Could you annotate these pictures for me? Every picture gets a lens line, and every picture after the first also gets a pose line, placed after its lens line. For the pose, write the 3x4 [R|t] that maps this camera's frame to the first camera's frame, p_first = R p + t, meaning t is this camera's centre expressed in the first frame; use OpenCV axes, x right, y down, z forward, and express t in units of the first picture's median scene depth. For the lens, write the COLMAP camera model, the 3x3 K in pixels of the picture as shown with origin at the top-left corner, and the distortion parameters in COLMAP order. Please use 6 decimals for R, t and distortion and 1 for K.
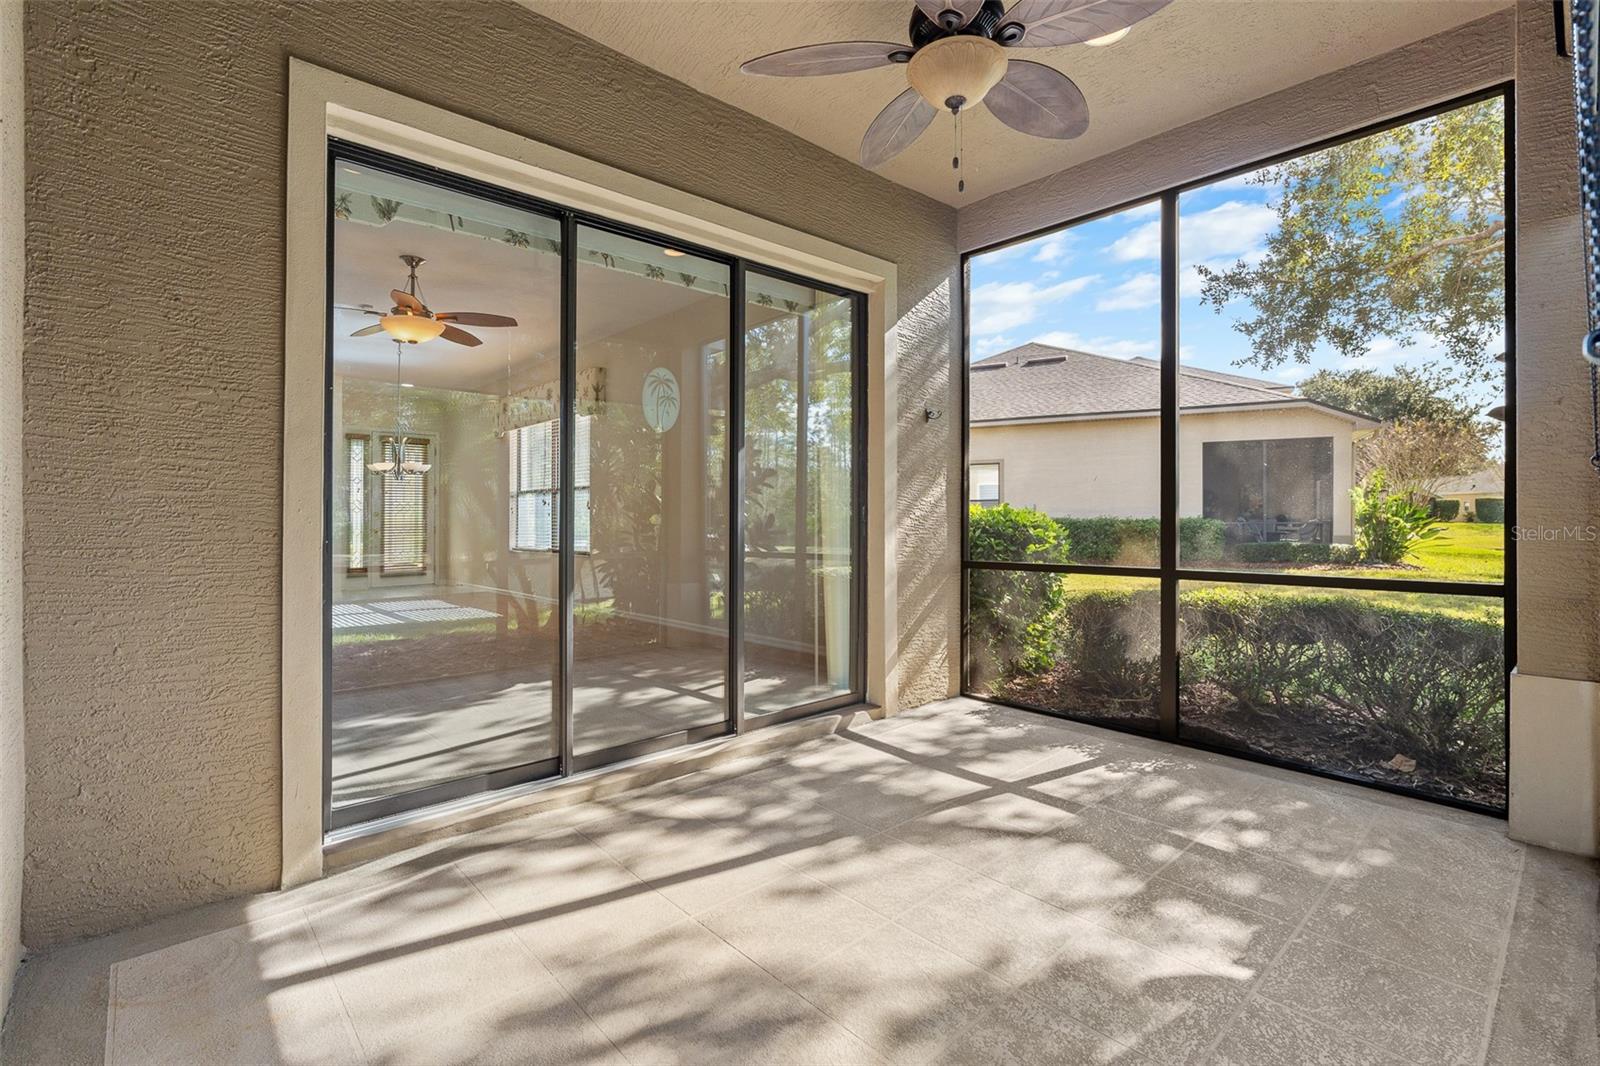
lens RADIAL K [[716.7, 0, 794.4], [0, 716.7, 505.1], [0, 0, 1]] dist [-0.009837, 0.002942]
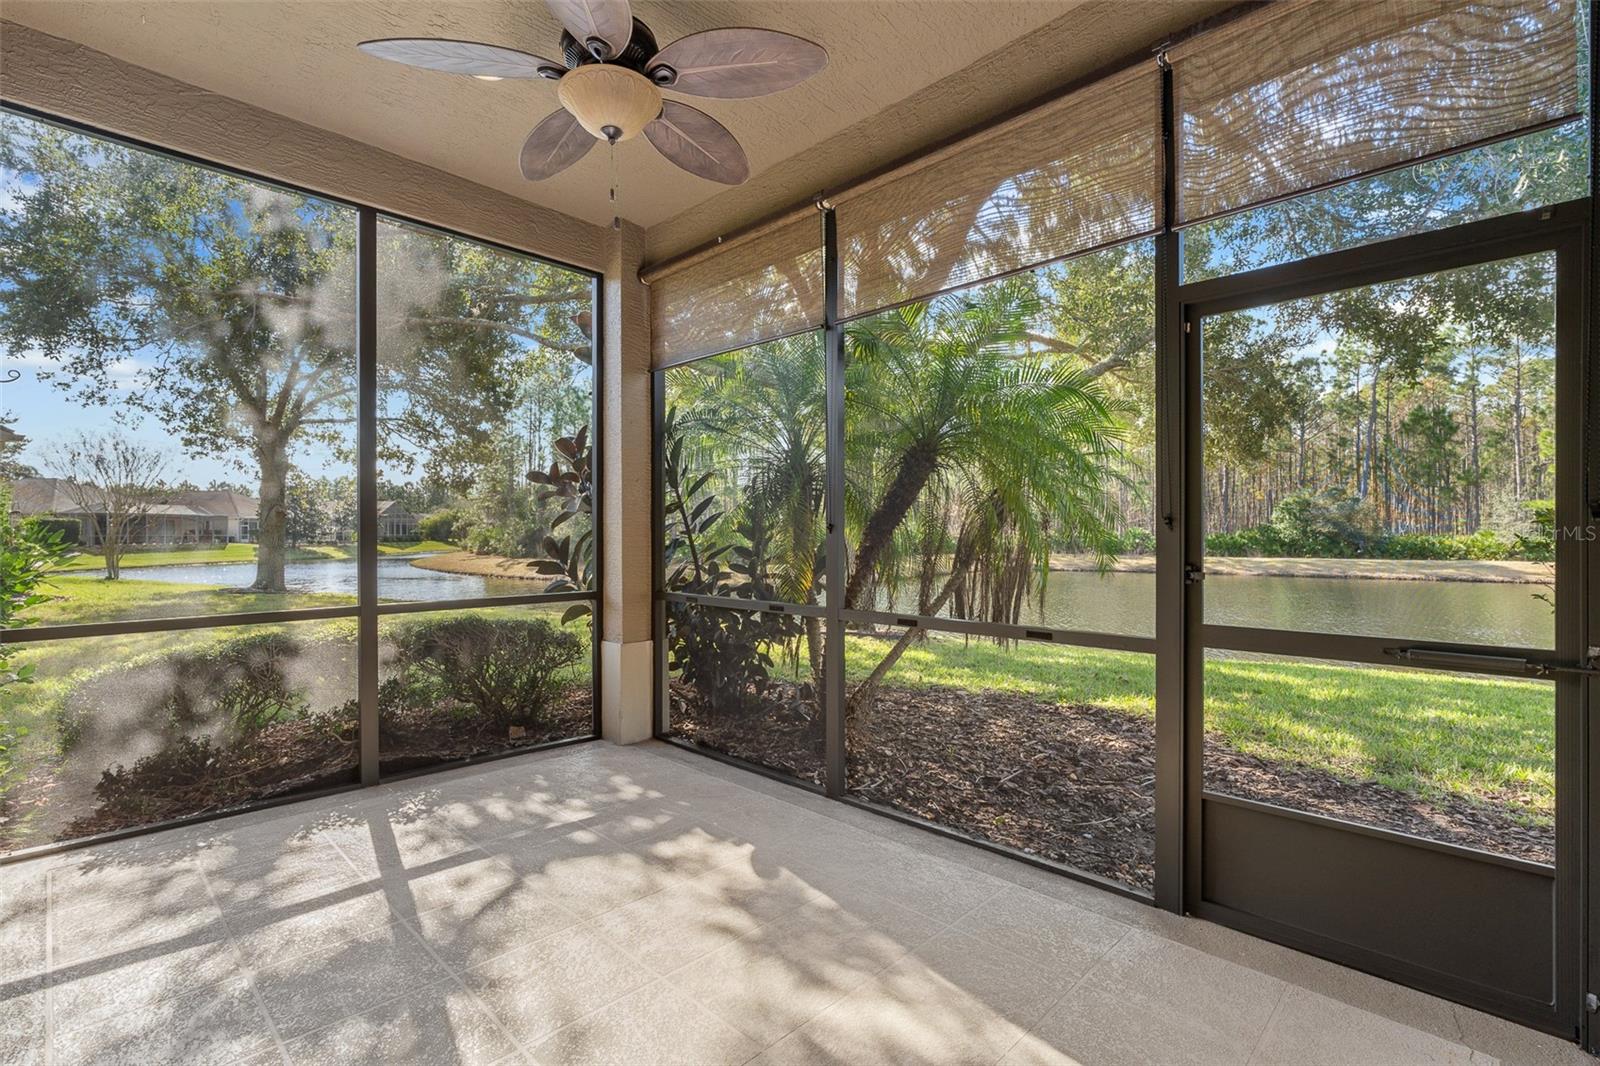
lens RADIAL K [[736.2, 0, 800.1], [0, 736.2, 532.7], [0, 0, 1]] dist [-0.003109, -0.000298]
pose [[-0.047148, -0.000042, 0.998888, -0.606997], [-0.012726, 0.999919, -0.000559, -0.015199], [-0.998807, -0.012738, -0.047144, 0.602817]]
